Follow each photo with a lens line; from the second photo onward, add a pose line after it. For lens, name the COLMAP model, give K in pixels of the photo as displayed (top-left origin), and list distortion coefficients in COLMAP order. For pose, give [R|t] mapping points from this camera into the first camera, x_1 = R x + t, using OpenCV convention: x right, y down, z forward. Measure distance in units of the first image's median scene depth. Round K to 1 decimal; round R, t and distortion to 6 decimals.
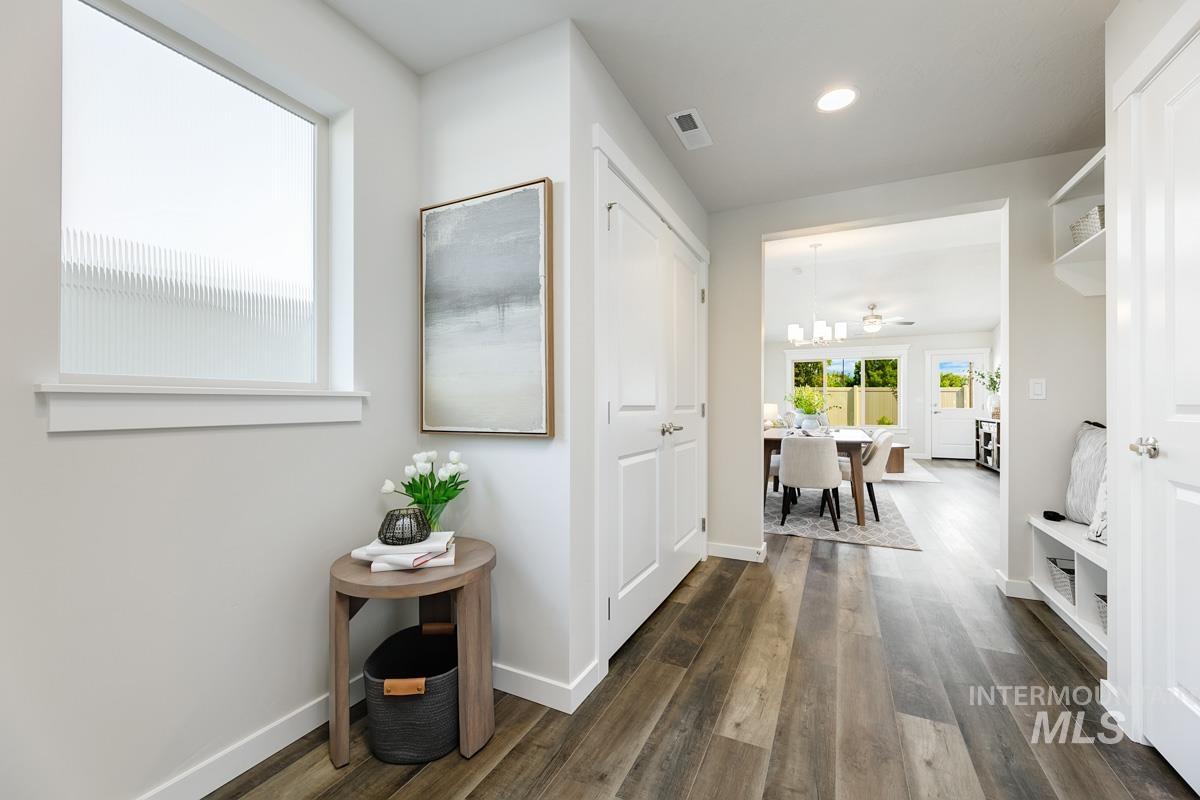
lens RADIAL K [[486.8, 0, 599.4], [0, 486.8, 404.4], [0, 0, 1]] dist [-0.000648, 0.000103]
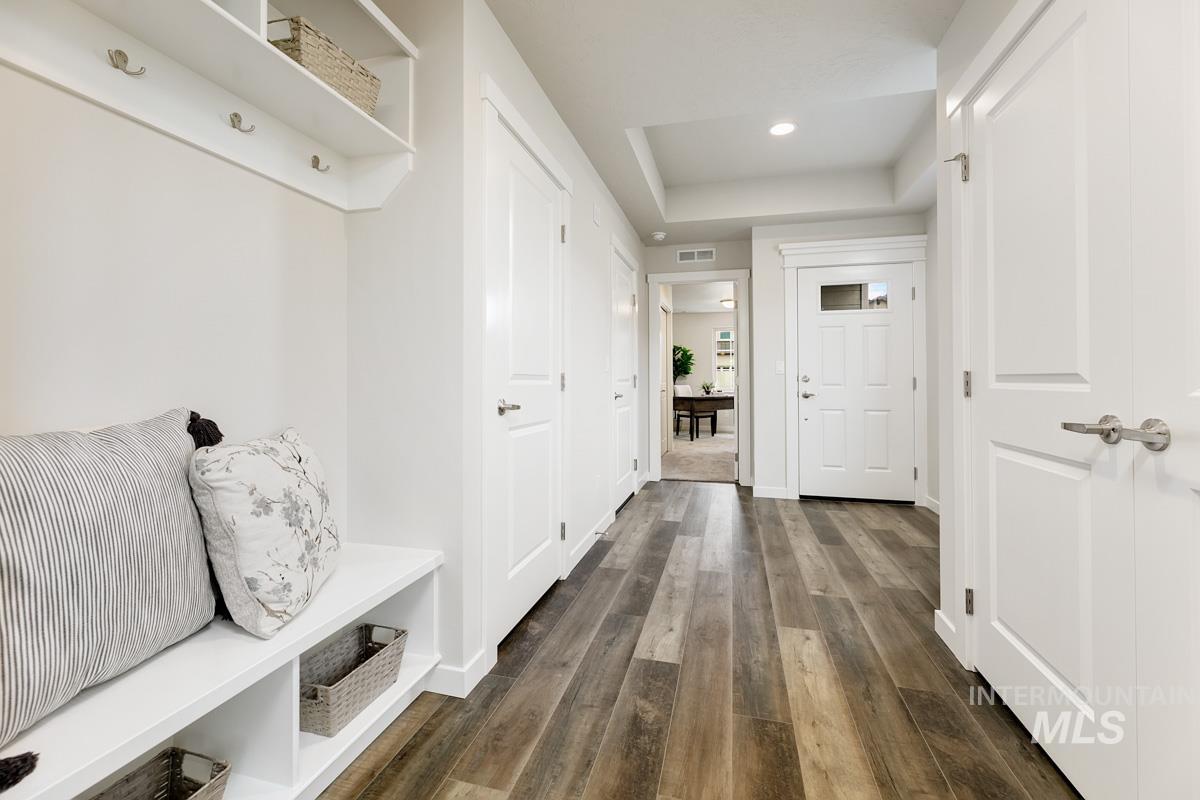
lens RADIAL K [[484.4, 0, 601.2], [0, 484.4, 395.2], [0, 0, 1]] dist [-0.001300, -0.000118]
pose [[-0.981198, 0.004392, -0.192954, 0.997051], [-0.001883, 0.999476, 0.032325, 0.013716], [0.192994, 0.032081, -0.980675, 2.018651]]
